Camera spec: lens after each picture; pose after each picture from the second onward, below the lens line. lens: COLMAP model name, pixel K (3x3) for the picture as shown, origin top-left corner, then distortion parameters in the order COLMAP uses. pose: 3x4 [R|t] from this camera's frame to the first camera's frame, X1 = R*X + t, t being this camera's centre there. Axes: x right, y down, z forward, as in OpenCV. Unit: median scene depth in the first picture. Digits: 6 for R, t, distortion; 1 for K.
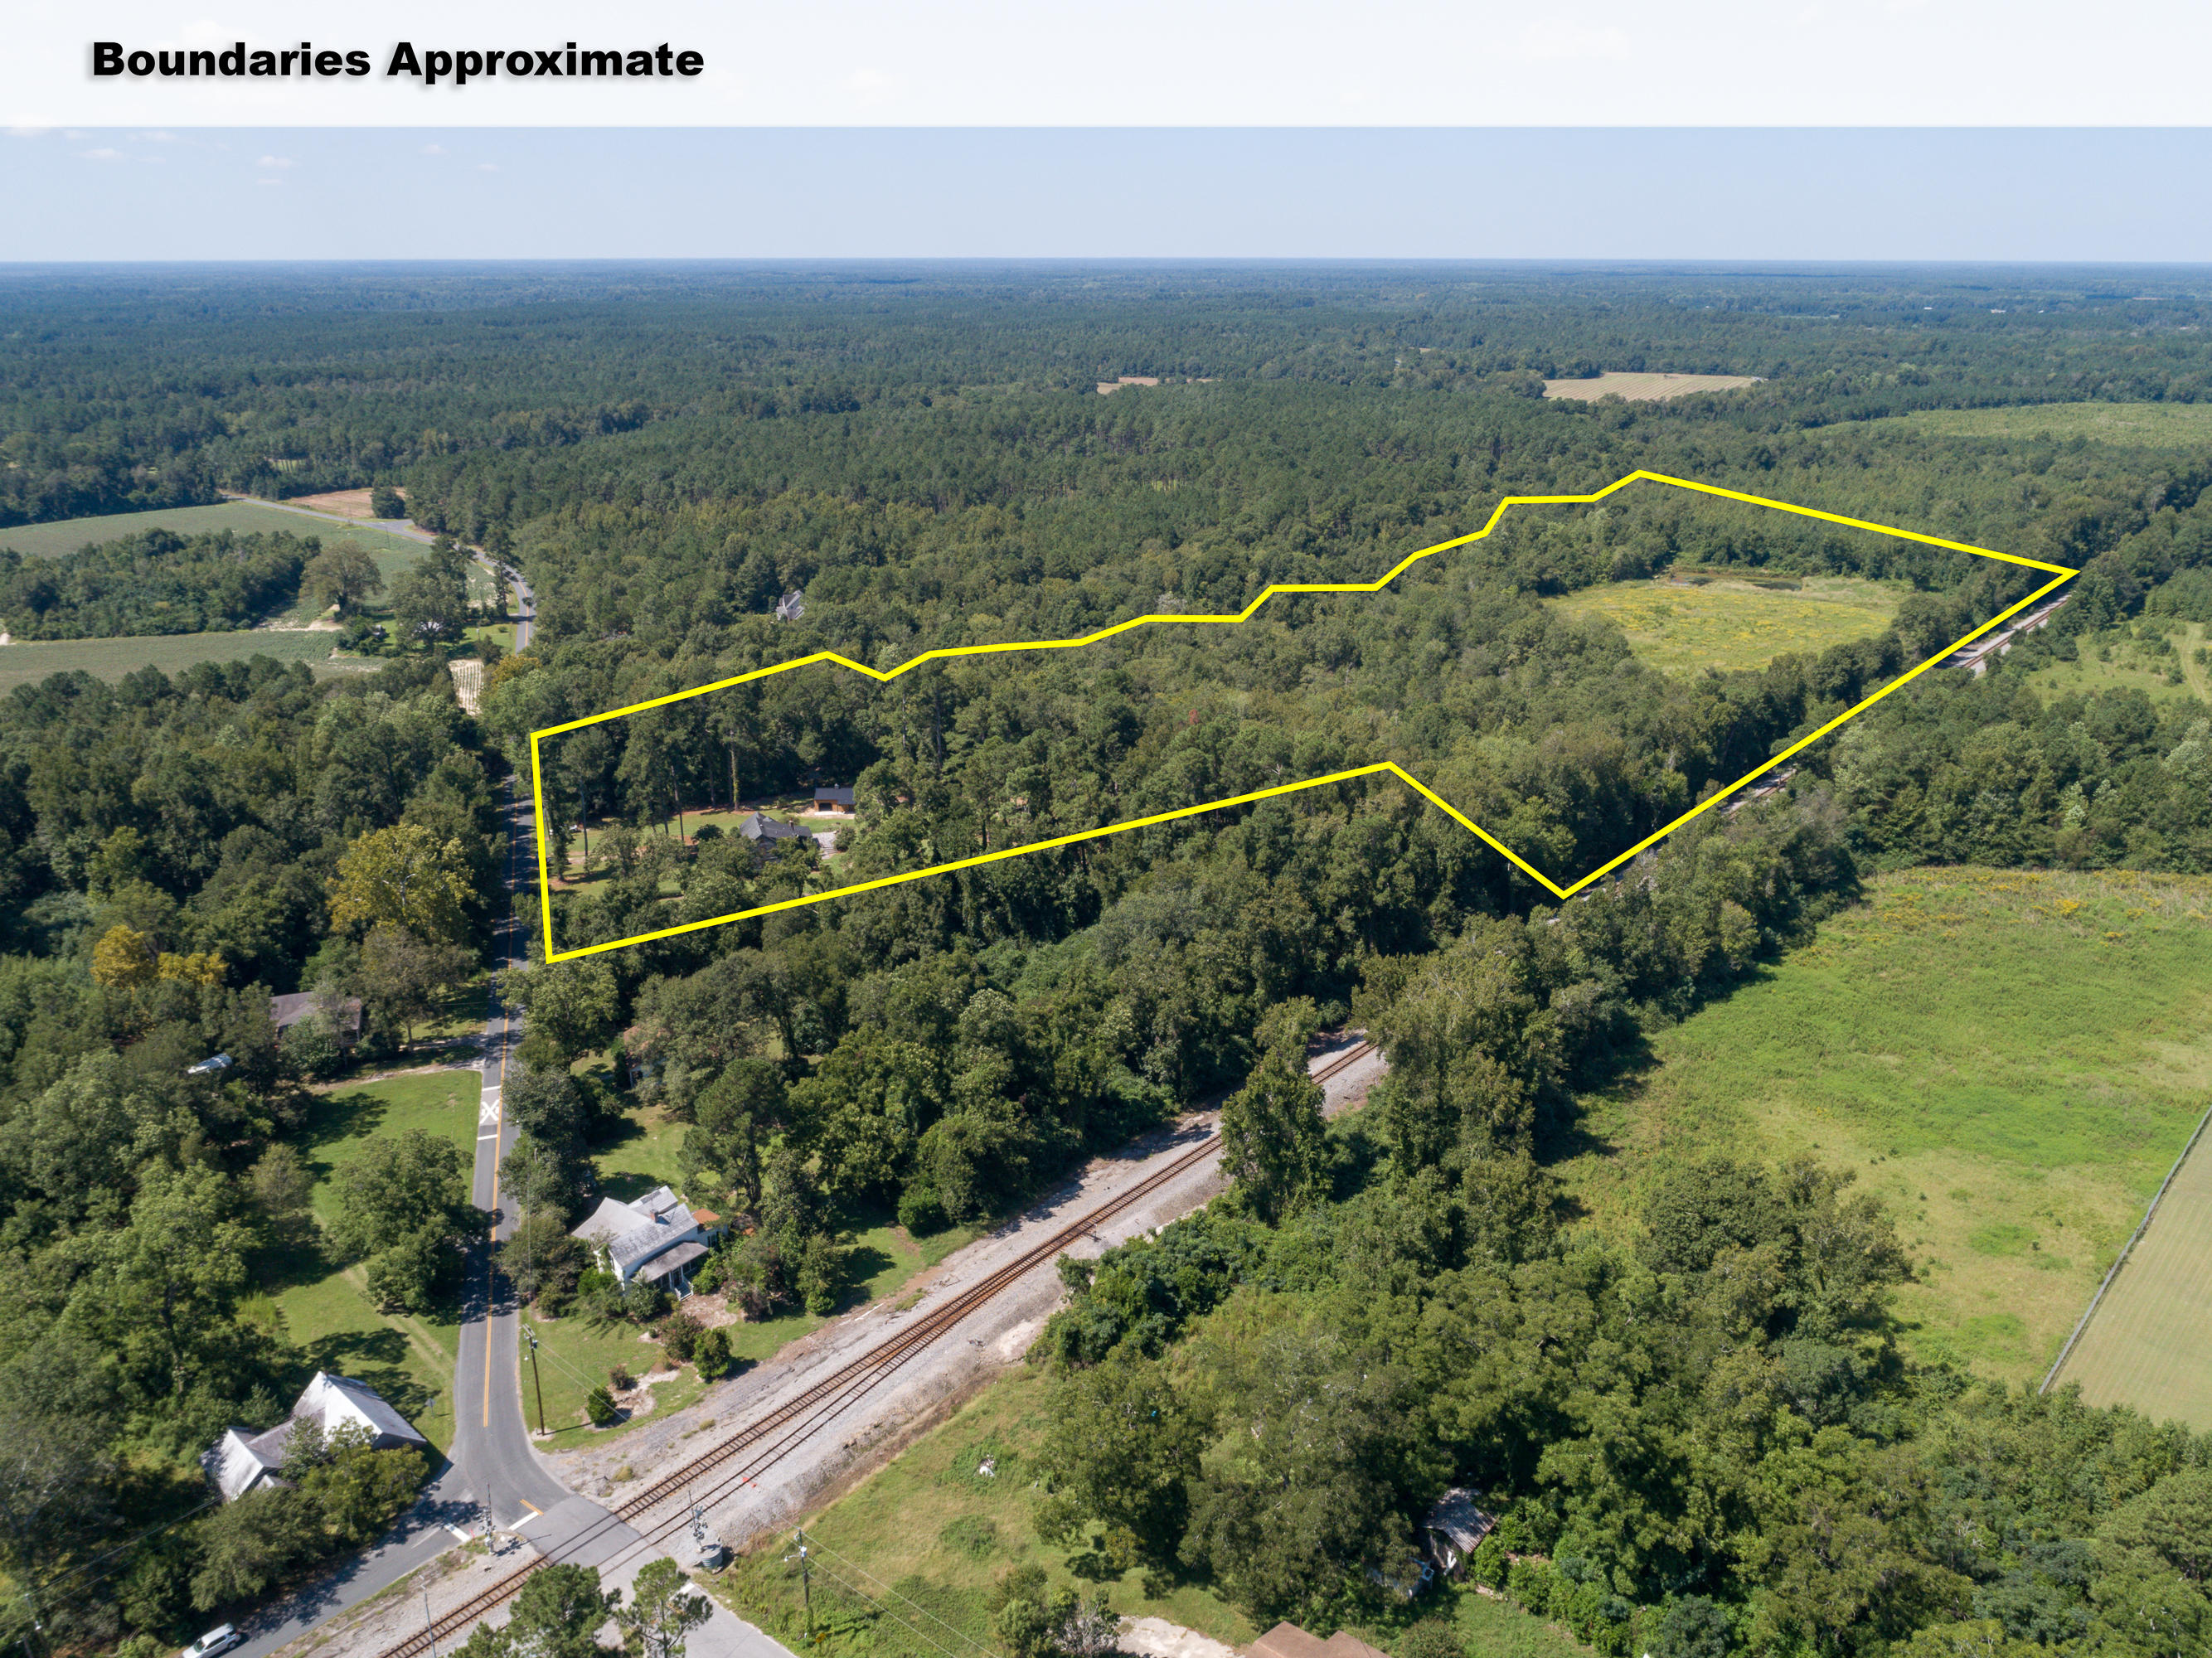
lens RADIAL K [[1655.9, 0, 1110.9], [0, 1655.9, 825.1], [0, 0, 1]] dist [-0.011896, 0.013760]
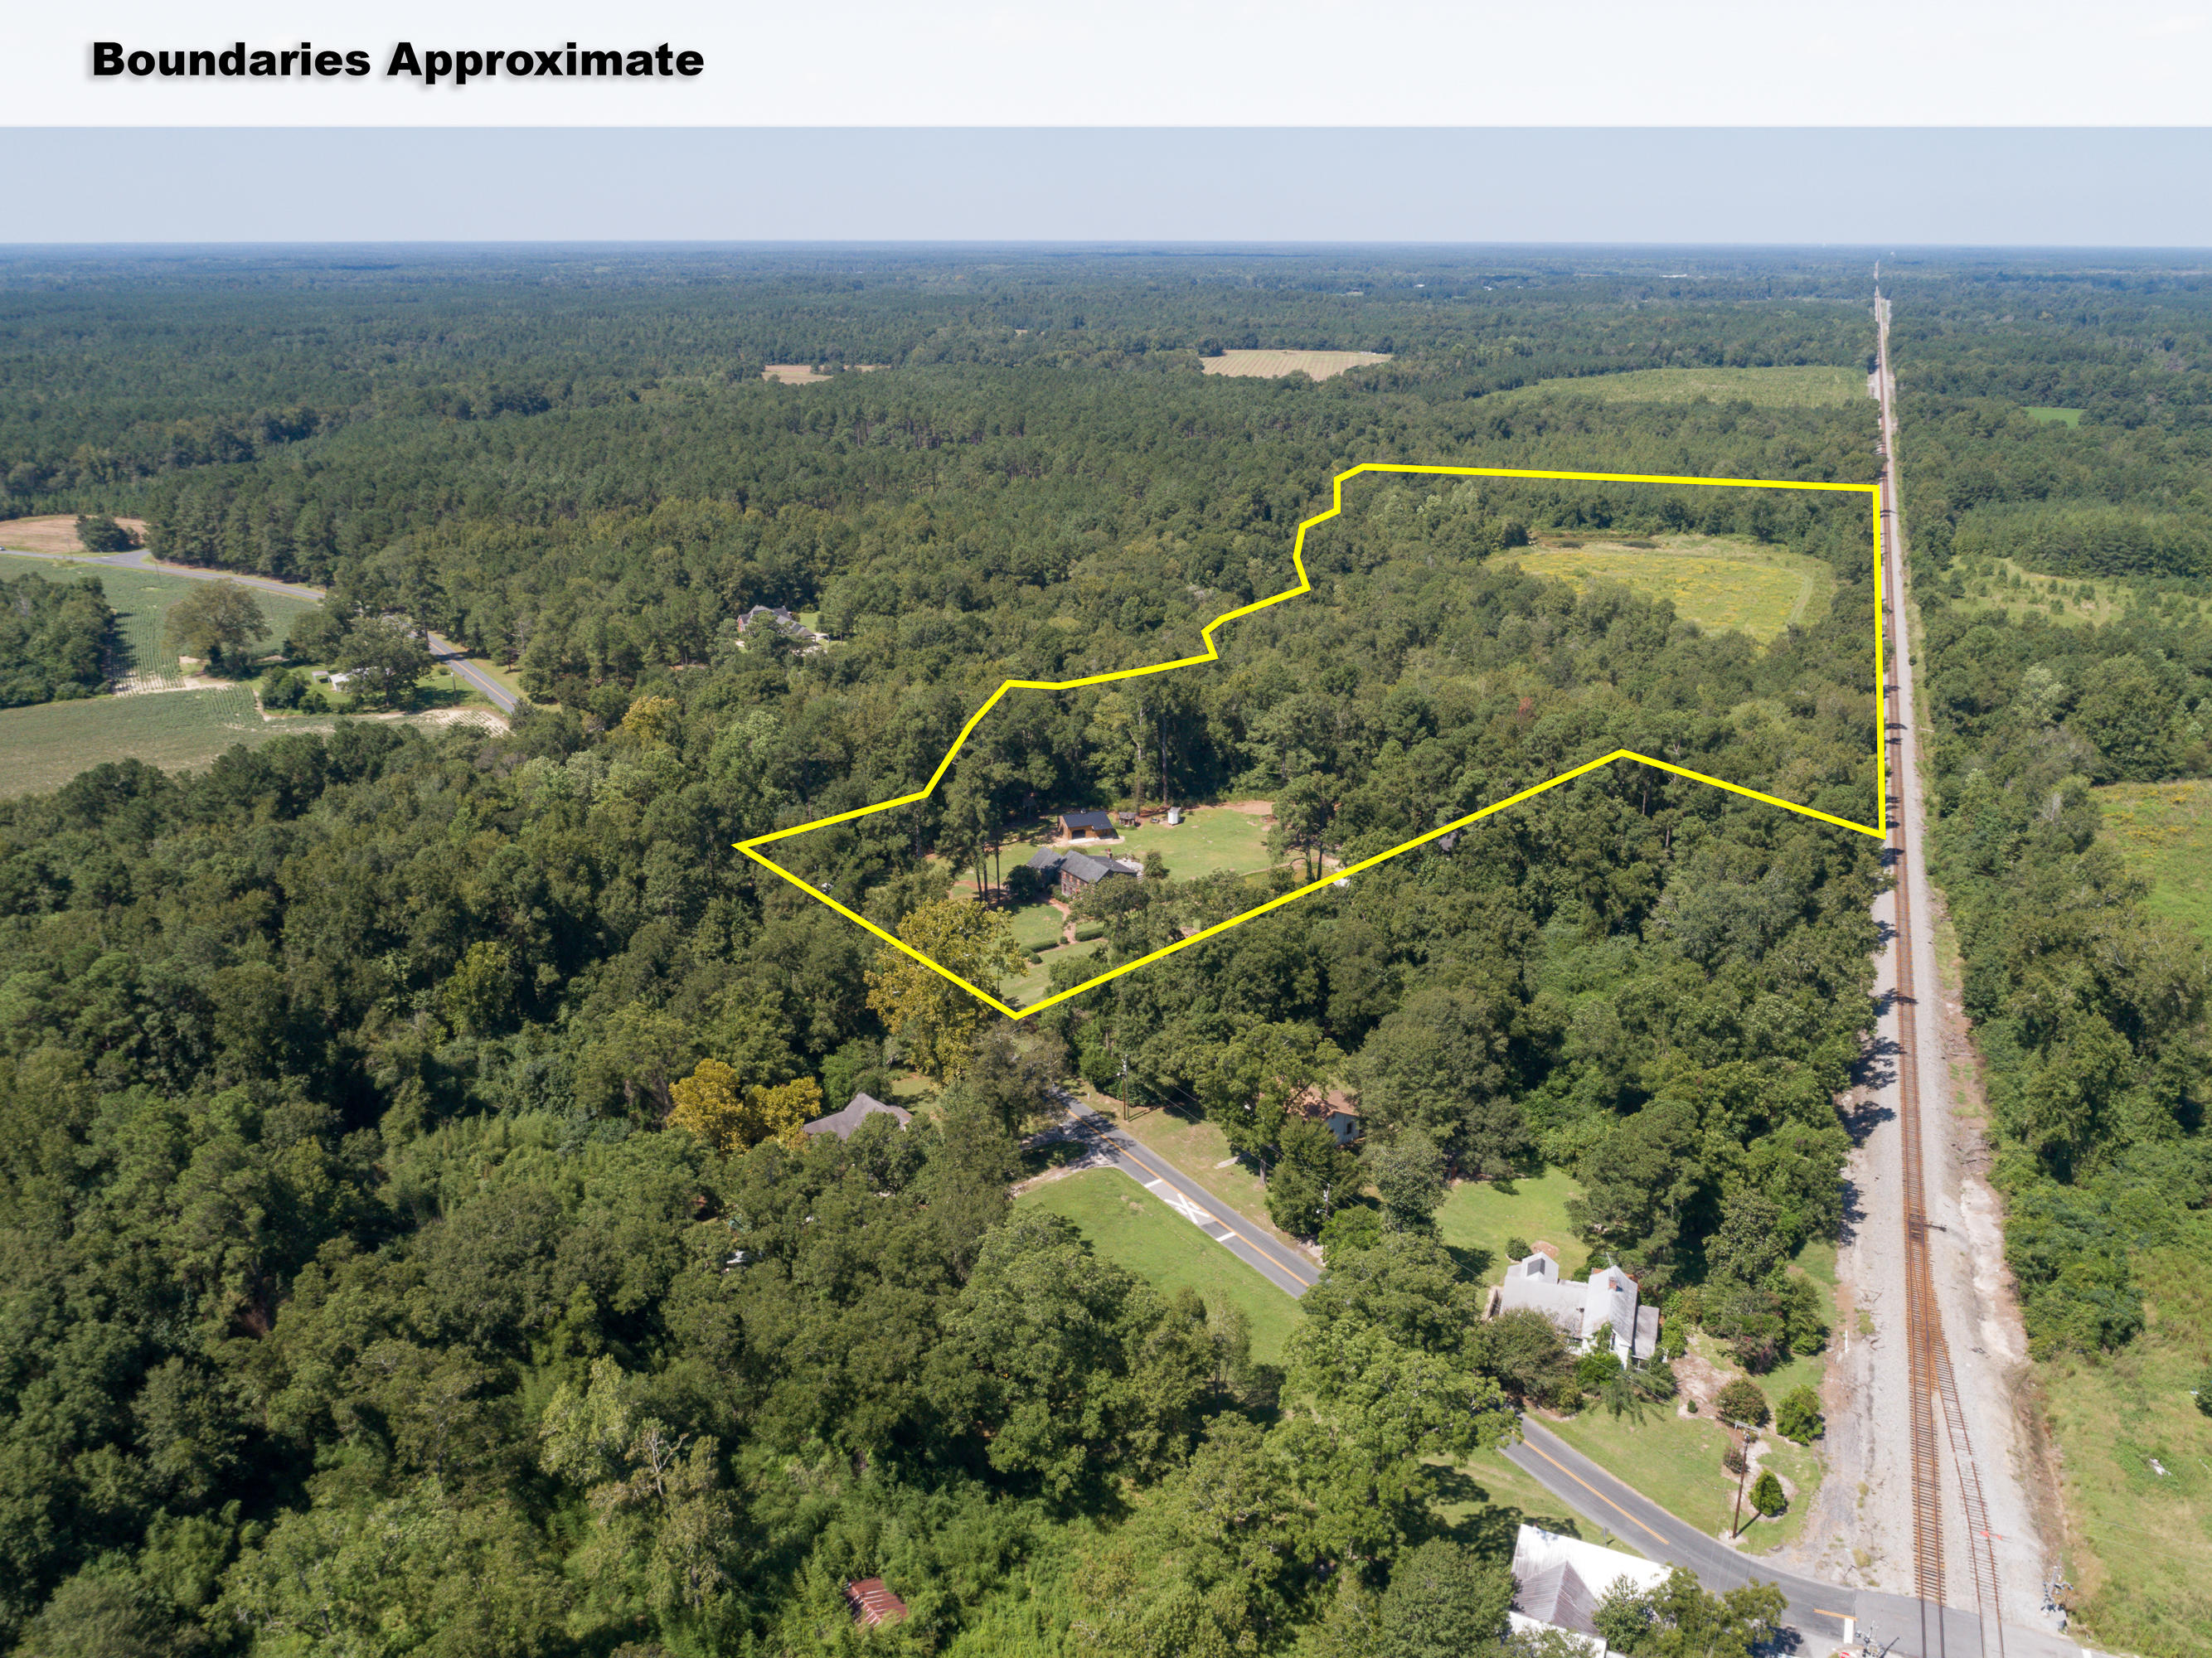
lens RADIAL K [[1655.9, 0, 1101.9], [0, 1655.9, 833.5], [0, 0, 1]] dist [-0.011896, 0.013760]
pose [[0.956020, -0.100135, 0.275680, -0.182884], [0.096233, 0.994974, 0.027682, -0.015716], [-0.277066, 0.000065, 0.960851, 0.044489]]
